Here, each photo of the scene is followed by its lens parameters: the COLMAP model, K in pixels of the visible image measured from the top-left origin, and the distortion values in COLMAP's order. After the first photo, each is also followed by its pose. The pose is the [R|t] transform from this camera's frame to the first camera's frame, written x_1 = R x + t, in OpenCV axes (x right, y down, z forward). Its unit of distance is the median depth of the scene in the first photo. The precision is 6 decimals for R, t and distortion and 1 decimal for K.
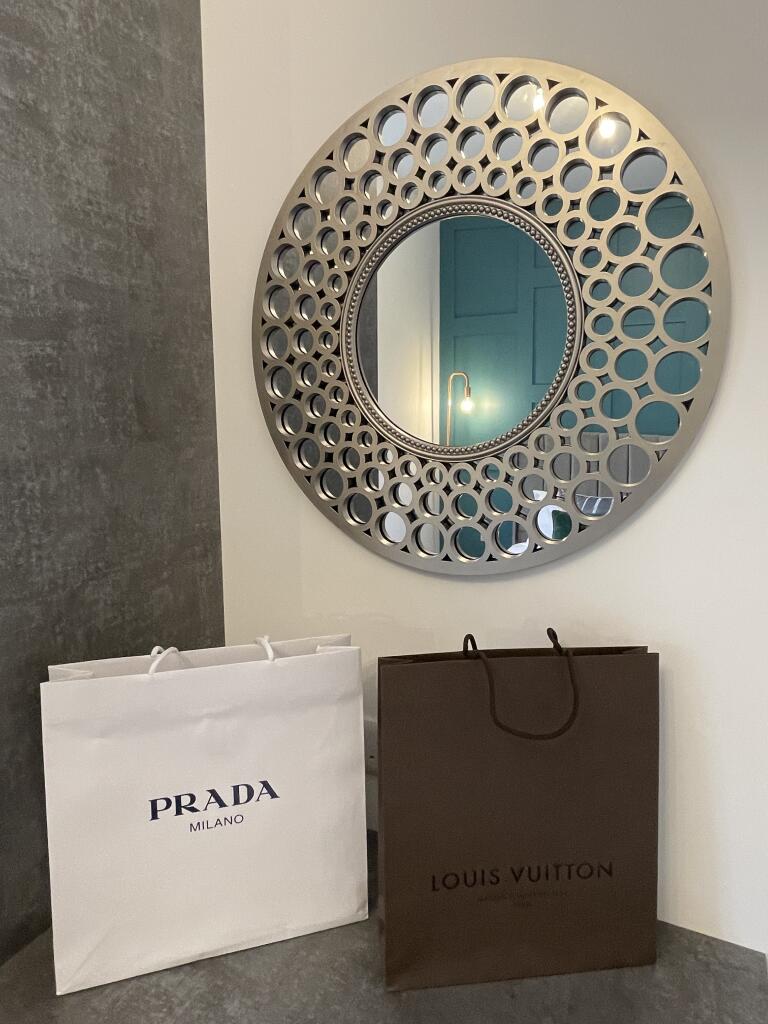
lens RADIAL K [[790.2, 0, 384.0], [0, 790.2, 512.0], [0, 0, 1]] dist [0.041511, -0.004183]
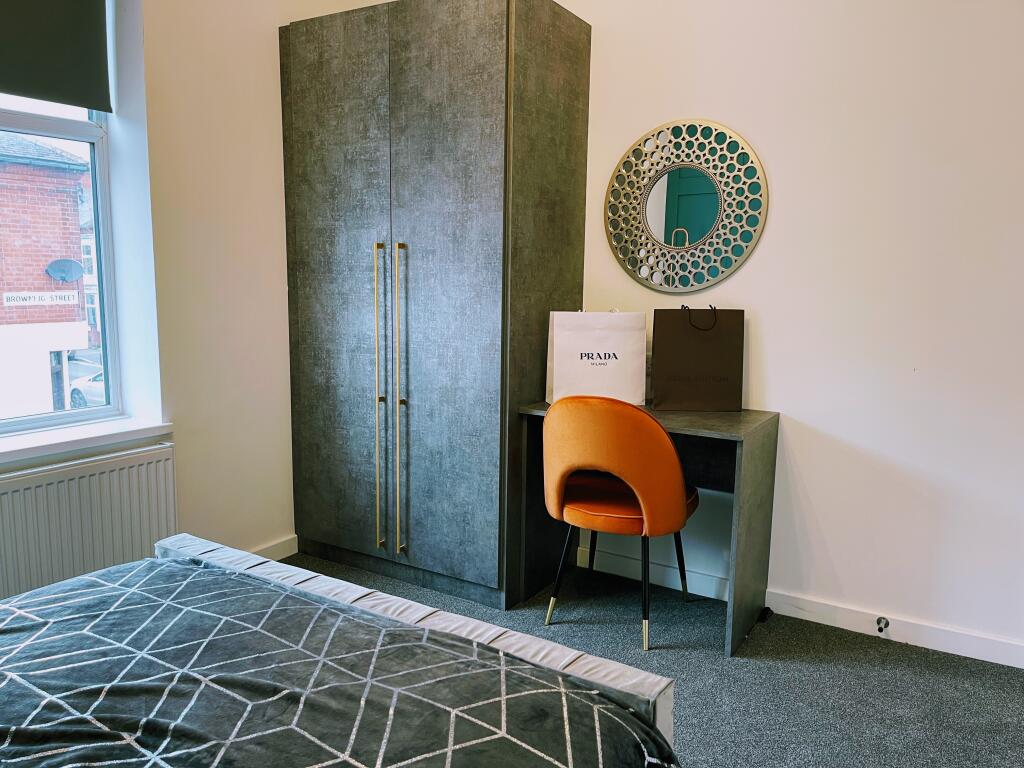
lens RADIAL K [[804.5, 0, 512.0], [0, 804.5, 384.0], [0, 0, 1]] dist [-0.005424, 0.000143]
pose [[0.994397, 0.034573, -0.099896, -0.238148], [-0.034737, 0.999396, 0.000099, 0.493575], [0.099840, 0.003372, 0.994998, -2.224457]]
